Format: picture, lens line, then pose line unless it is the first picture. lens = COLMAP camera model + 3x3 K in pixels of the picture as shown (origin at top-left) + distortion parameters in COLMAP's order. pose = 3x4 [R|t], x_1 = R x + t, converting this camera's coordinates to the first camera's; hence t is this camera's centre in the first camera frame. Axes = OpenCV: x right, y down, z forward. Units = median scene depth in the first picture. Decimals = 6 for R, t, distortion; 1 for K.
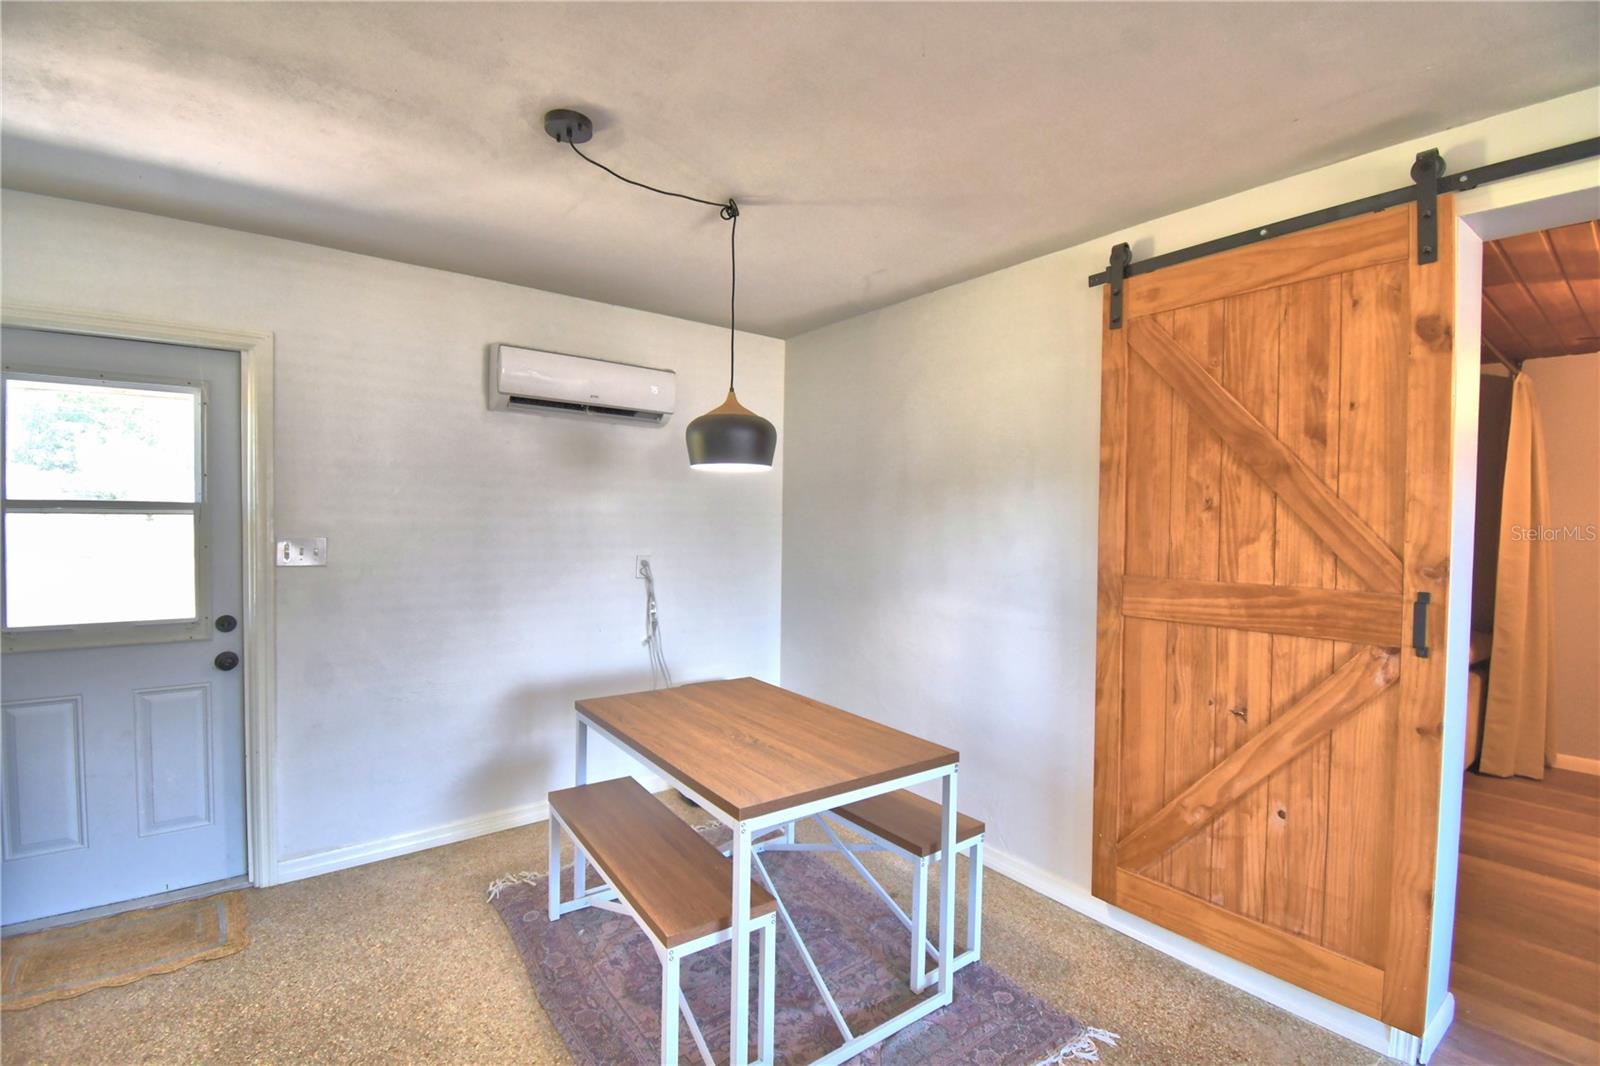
lens RADIAL K [[709.6, 0, 787.4], [0, 709.6, 532.4], [0, 0, 1]] dist [0.025786, -0.029004]
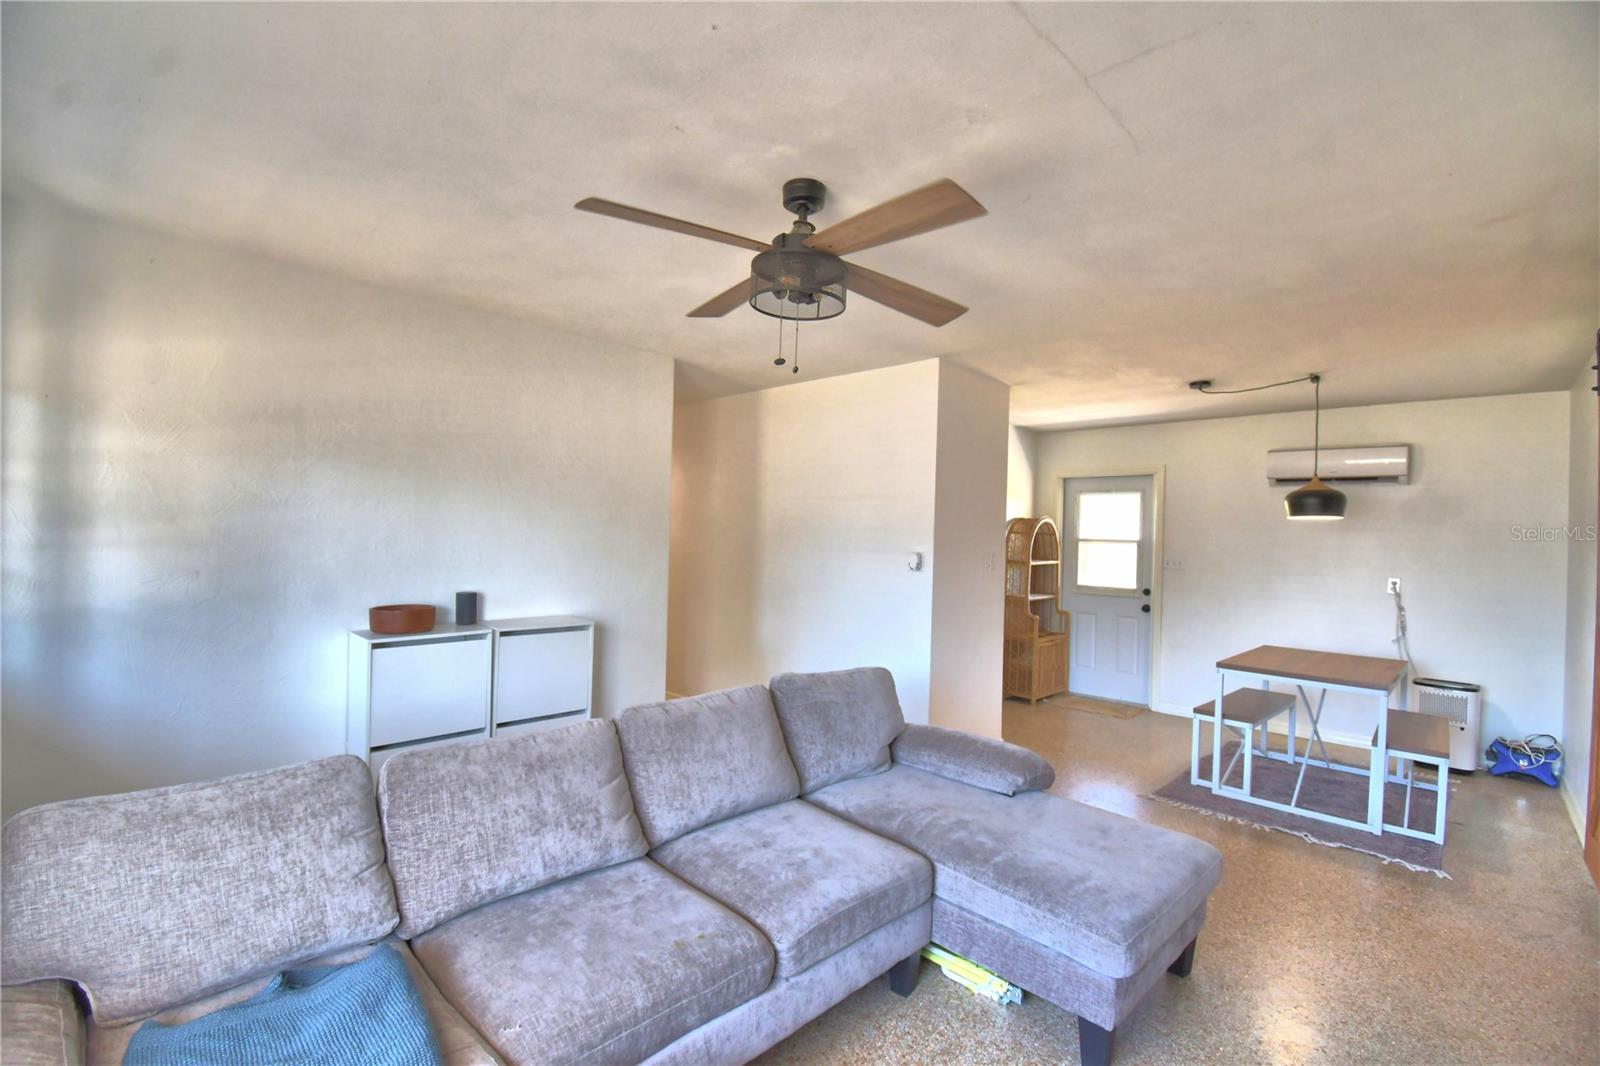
lens RADIAL K [[686.8, 0, 800.0], [0, 686.8, 533.0], [0, 0, 1]] dist [-0.000752, -0.000318]
pose [[0.172069, -0.012074, -0.985011, 1.437419], [-0.044836, 0.998793, -0.020075, 0.036614], [0.984064, 0.047618, 0.171320, -0.589413]]
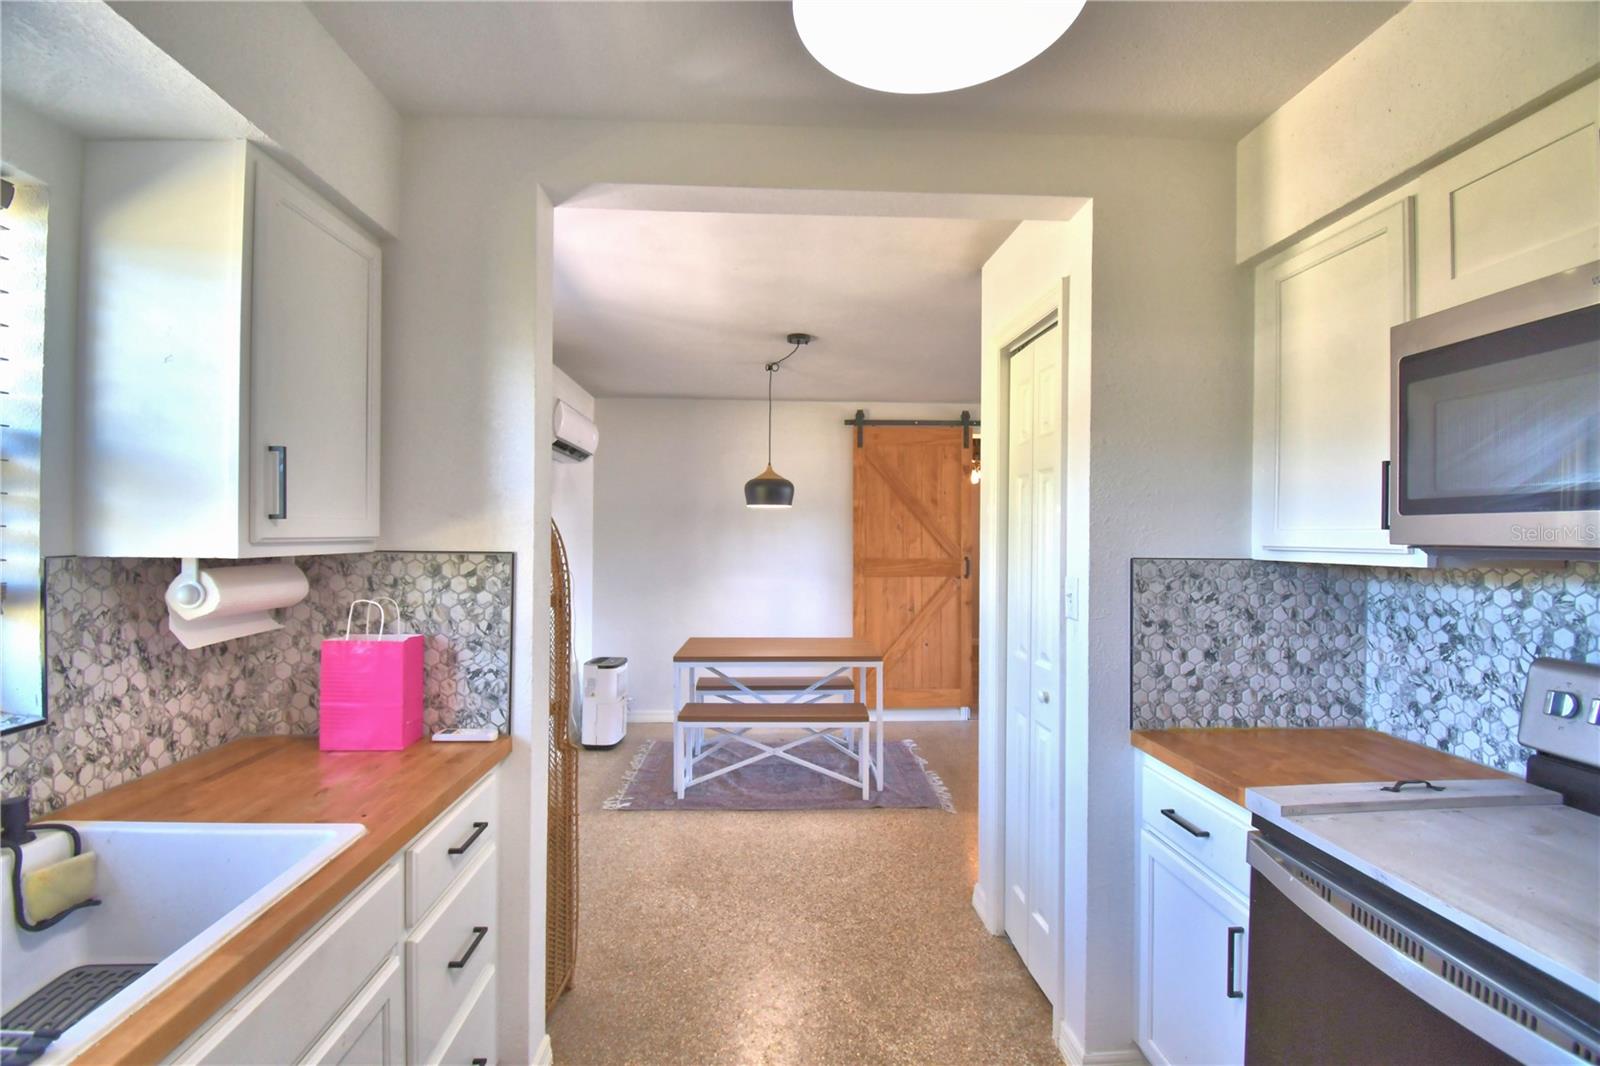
lens RADIAL K [[709.6, 0, 787.4], [0, 709.6, 532.4], [0, 0, 1]] dist [0.025786, -0.029004]
pose [[0.563142, -0.007499, 0.826326, -1.596355], [0.021478, 0.999754, -0.005563, -0.015100], [-0.826081, 0.020880, 0.563164, -0.057819]]
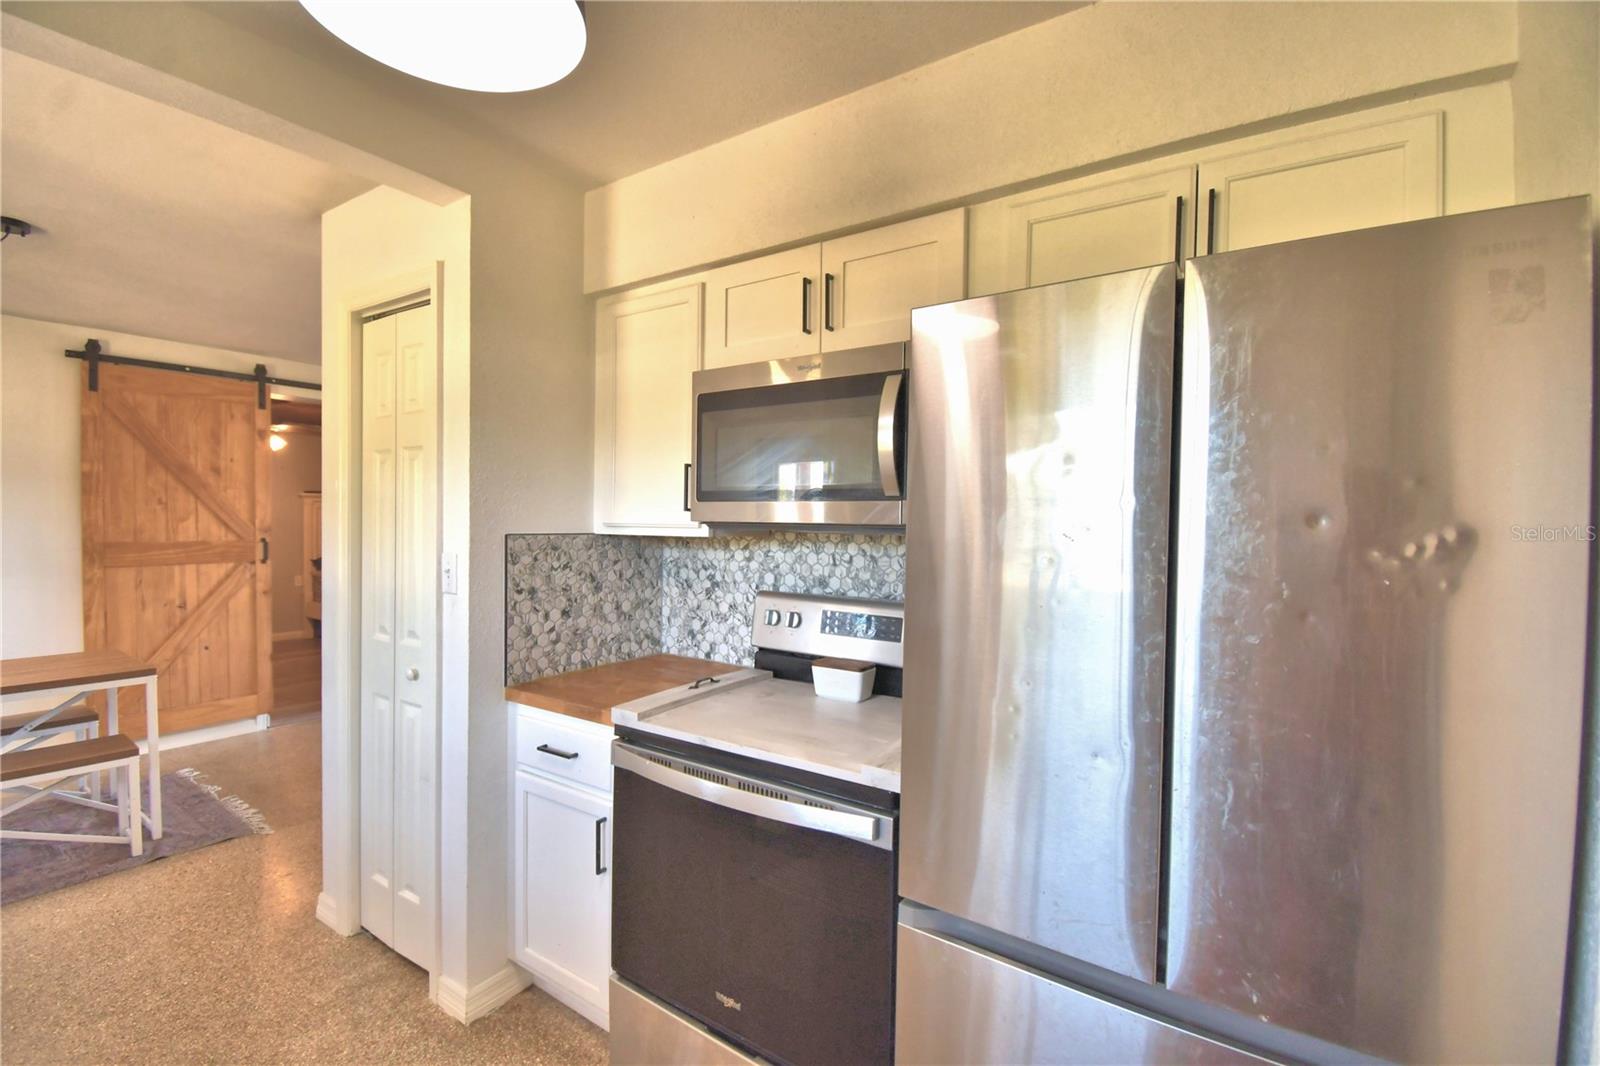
lens RADIAL K [[709.6, 0, 787.4], [0, 709.6, 532.4], [0, 0, 1]] dist [0.025786, -0.029004]
pose [[-0.318753, -0.034489, 0.947210, -1.678972], [0.007749, 0.999210, 0.038990, -0.016943], [-0.947806, 0.019768, -0.318234, 0.024736]]
